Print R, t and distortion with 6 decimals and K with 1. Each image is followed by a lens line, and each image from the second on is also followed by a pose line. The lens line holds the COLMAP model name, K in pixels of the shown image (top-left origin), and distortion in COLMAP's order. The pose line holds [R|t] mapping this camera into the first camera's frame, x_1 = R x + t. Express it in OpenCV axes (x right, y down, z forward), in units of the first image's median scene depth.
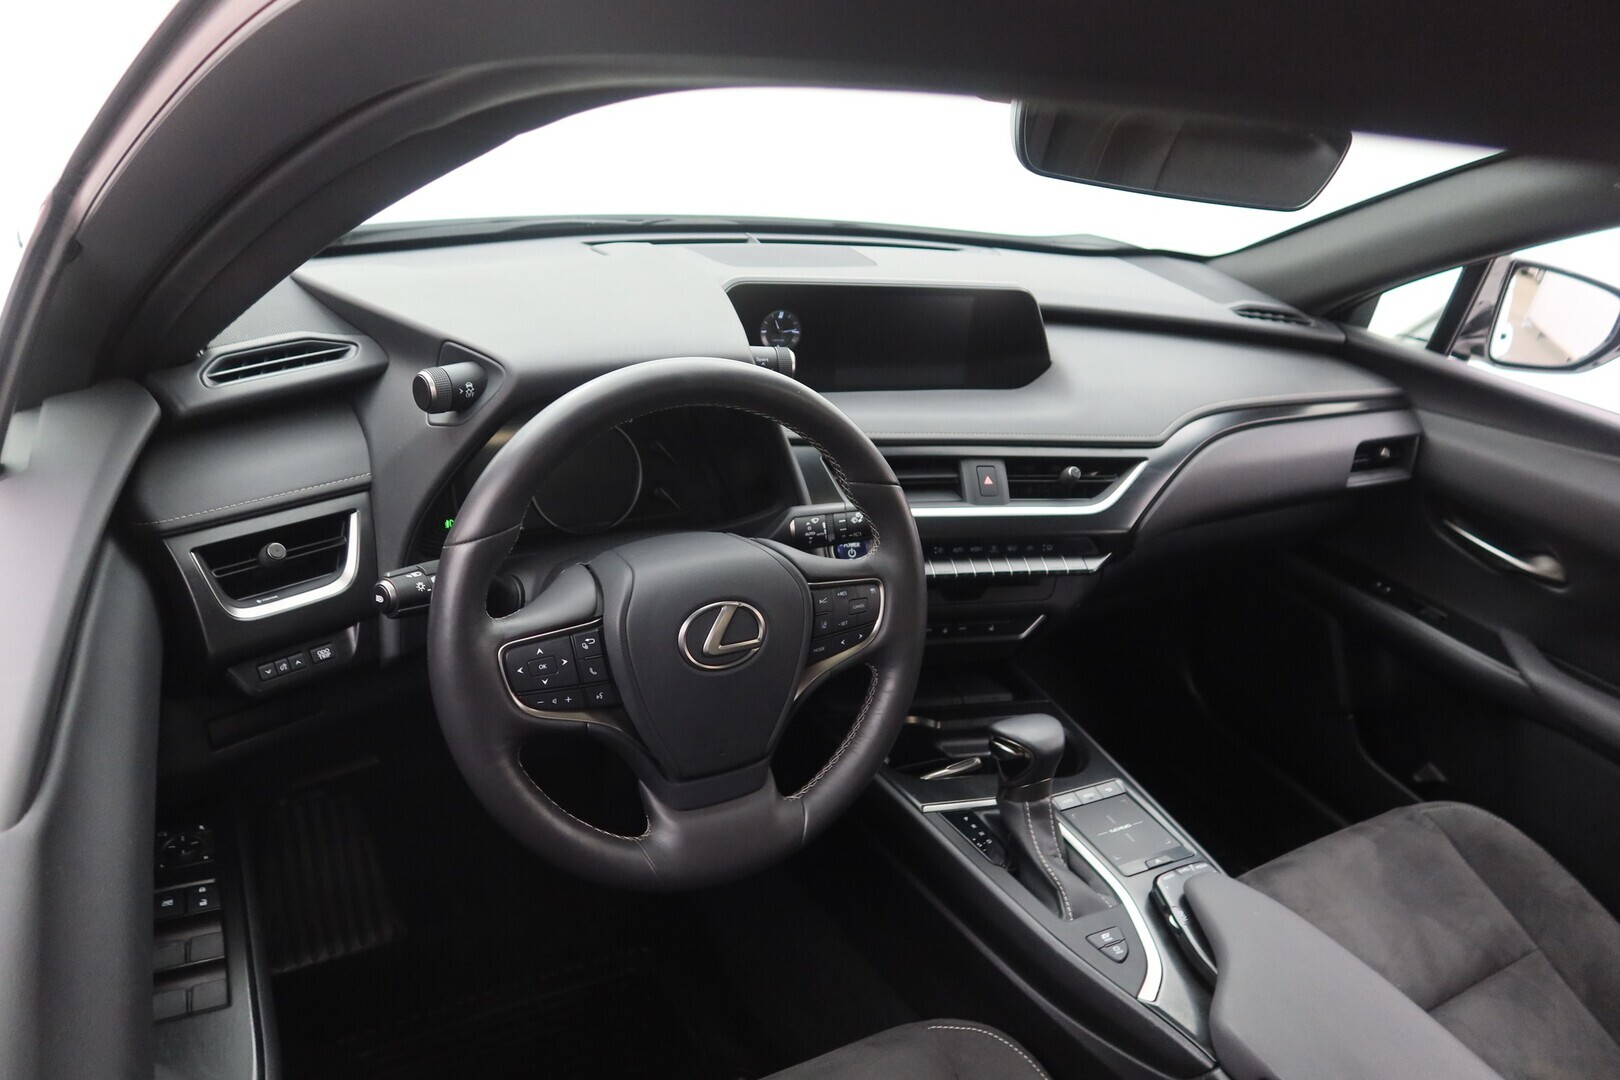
lens RADIAL K [[1115.5, 0, 817.8], [0, 1115.5, 532.9], [0, 0, 1]] dist [-0.022419, -0.000144]
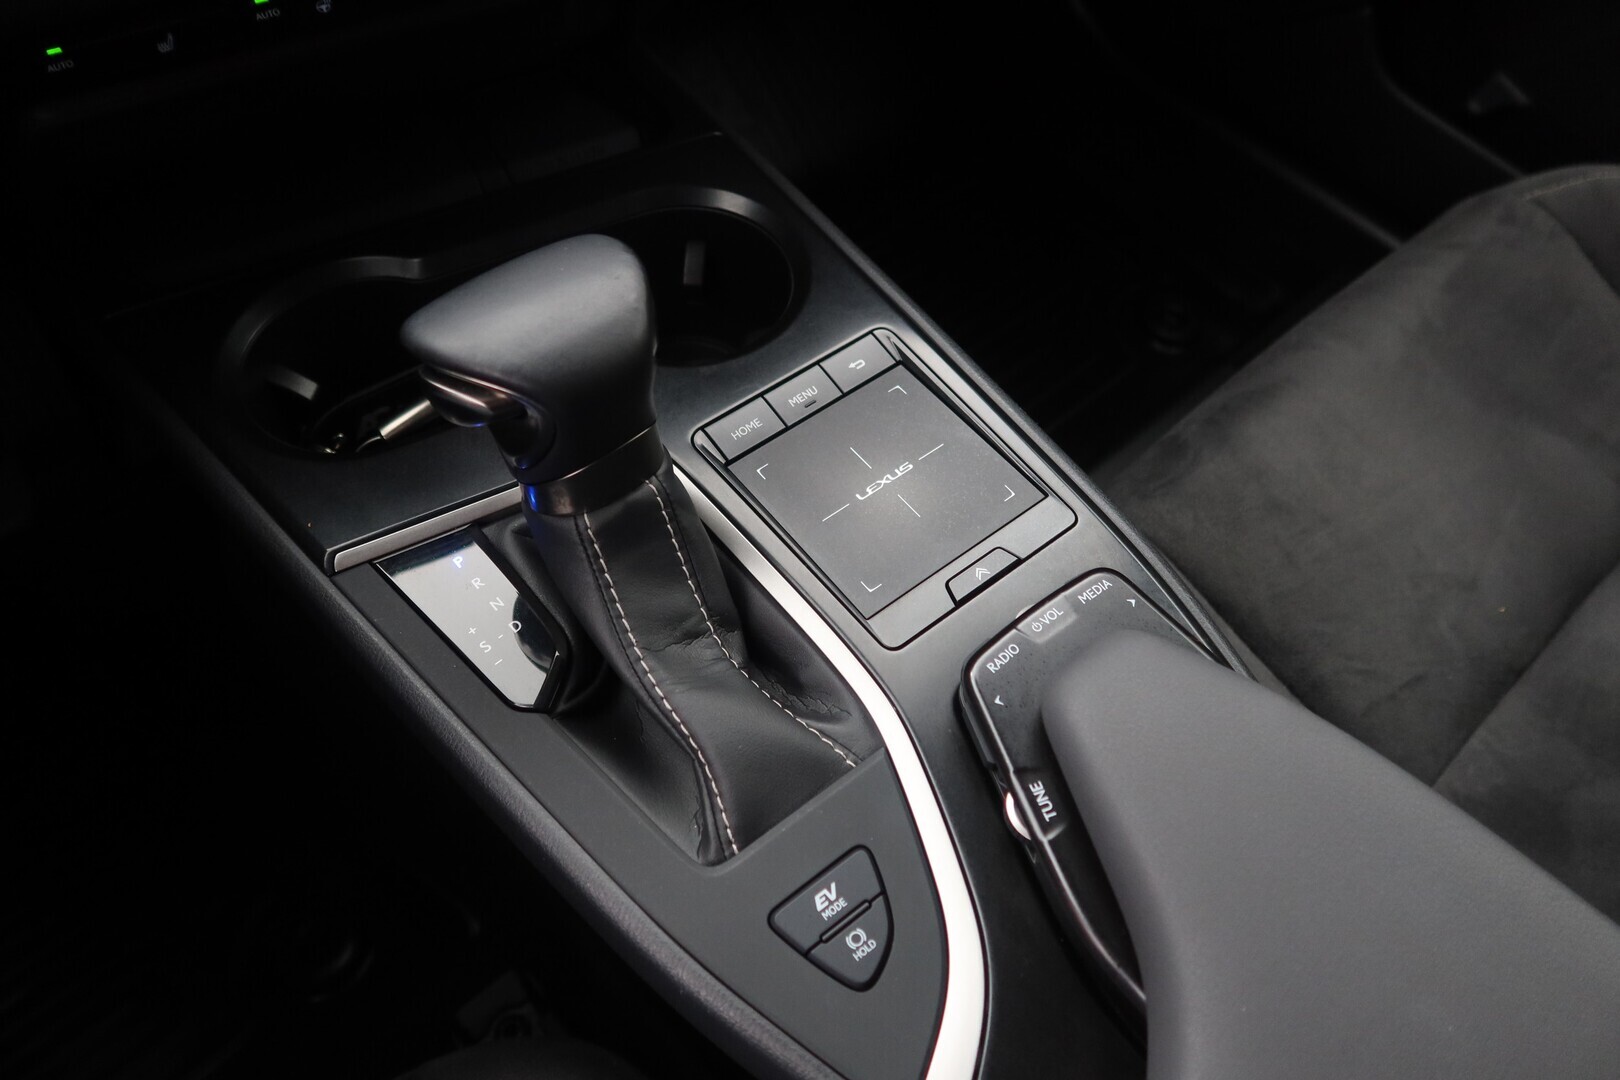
lens RADIAL K [[1115.5, 0, 817.8], [0, 1115.5, 532.9], [0, 0, 1]] dist [-0.022419, -0.000144]
pose [[0.975208, -0.221066, 0.009978, 0.255335], [0.183862, 0.834529, 0.519381, 0.080215], [-0.123144, -0.504670, 0.854485, 0.697637]]
